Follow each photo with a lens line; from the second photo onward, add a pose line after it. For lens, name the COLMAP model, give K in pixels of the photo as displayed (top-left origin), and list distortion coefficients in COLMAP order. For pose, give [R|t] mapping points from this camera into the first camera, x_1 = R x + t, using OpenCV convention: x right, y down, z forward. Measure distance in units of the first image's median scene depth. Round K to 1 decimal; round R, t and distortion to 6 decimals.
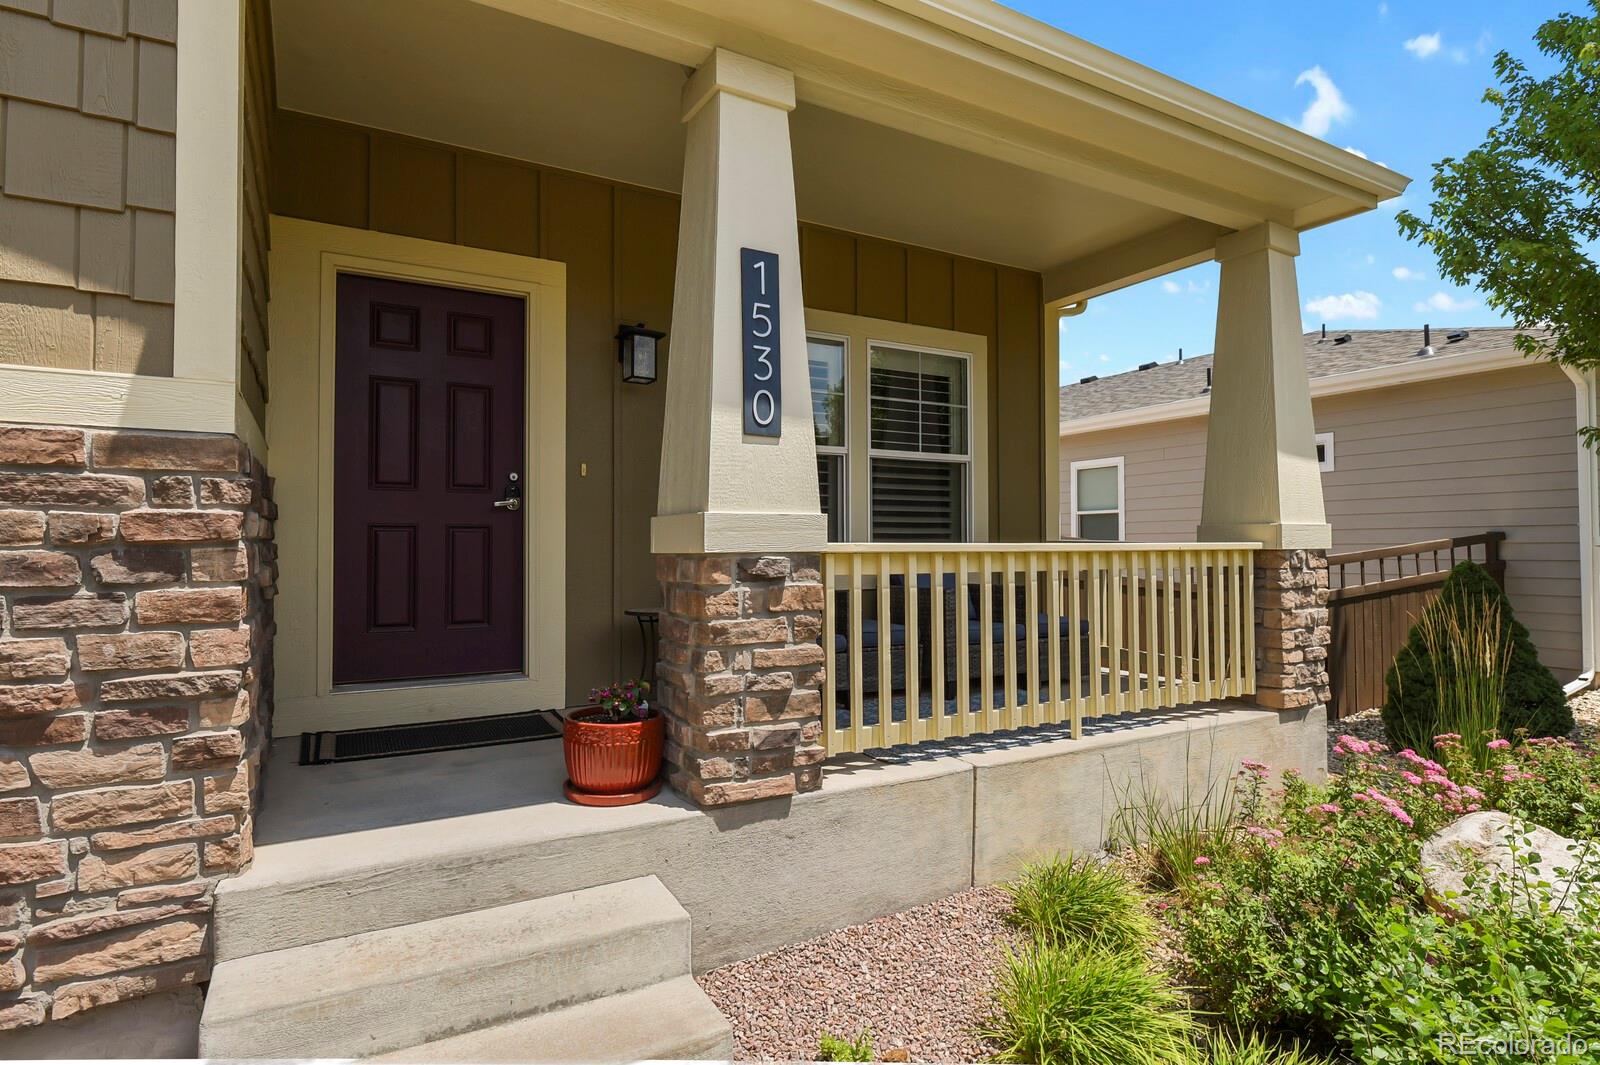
lens RADIAL K [[844.2, 0, 807.3], [0, 844.2, 527.3], [0, 0, 1]] dist [-0.003561, -0.000645]
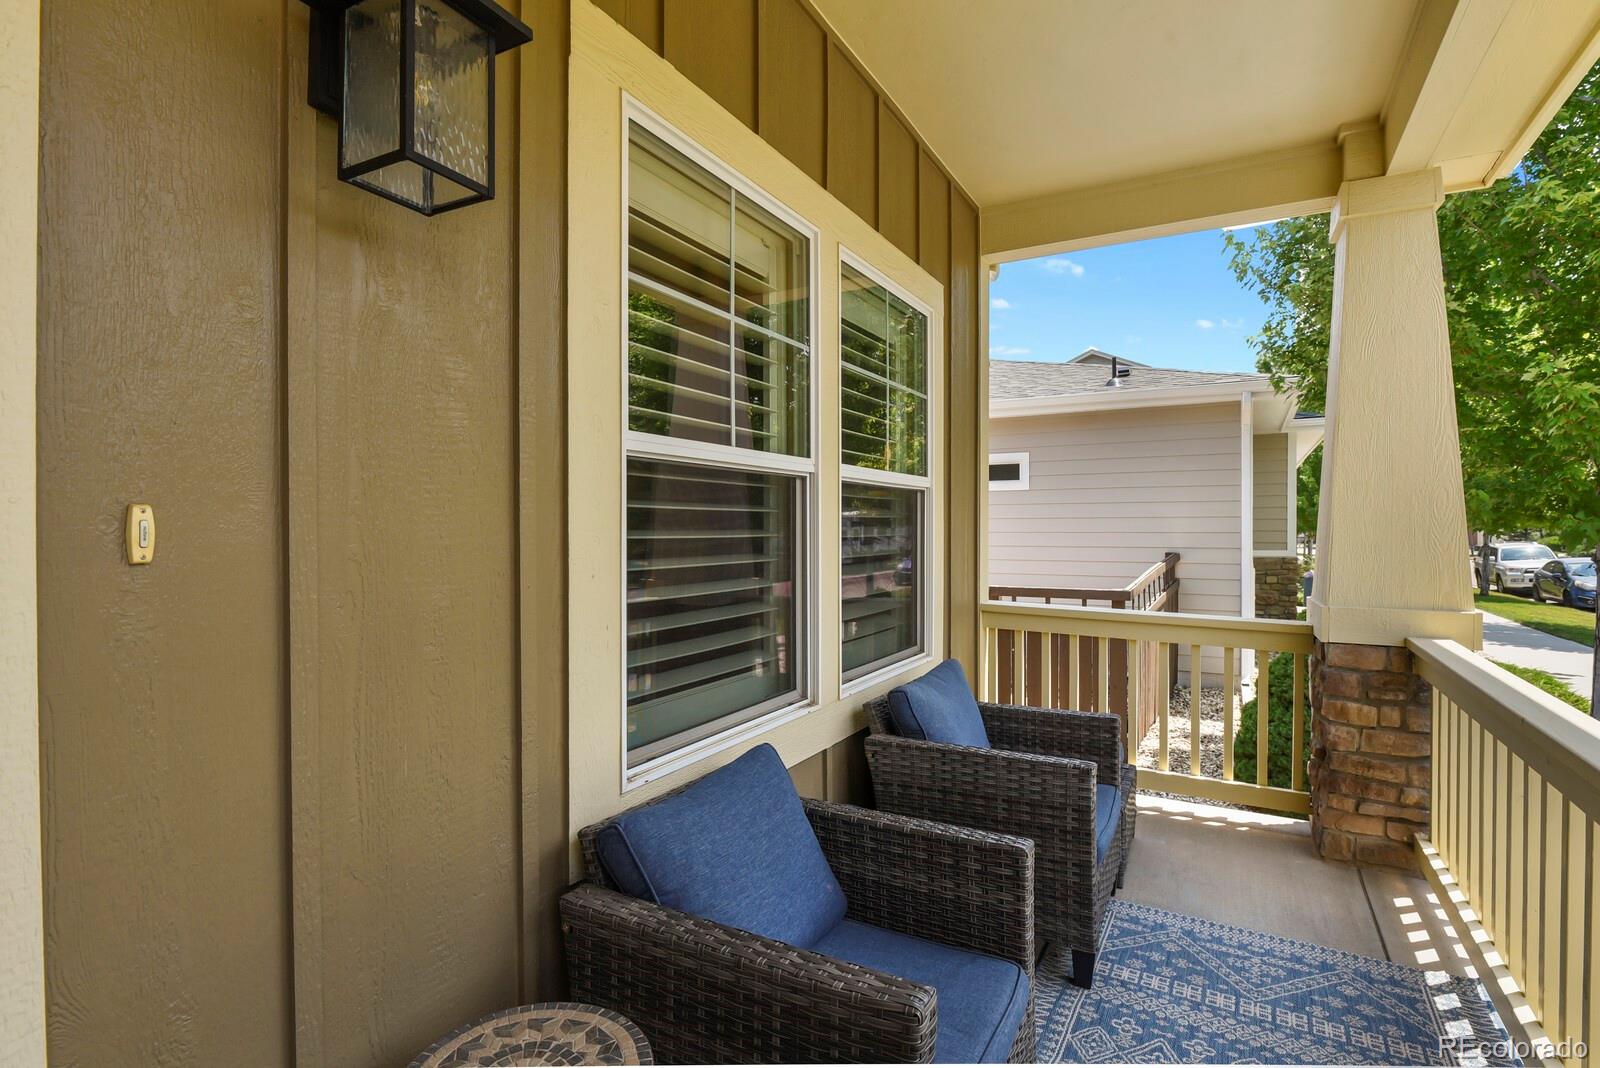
lens RADIAL K [[774.6, 0, 795.4], [0, 774.6, 523.8], [0, 0, 1]] dist [-0.011194, -0.006216]
pose [[0.868932, 0.004048, 0.494915, -0.148517], [-0.009319, 0.999923, 0.008182, -0.050305], [-0.494844, -0.011721, 0.868903, 0.508886]]
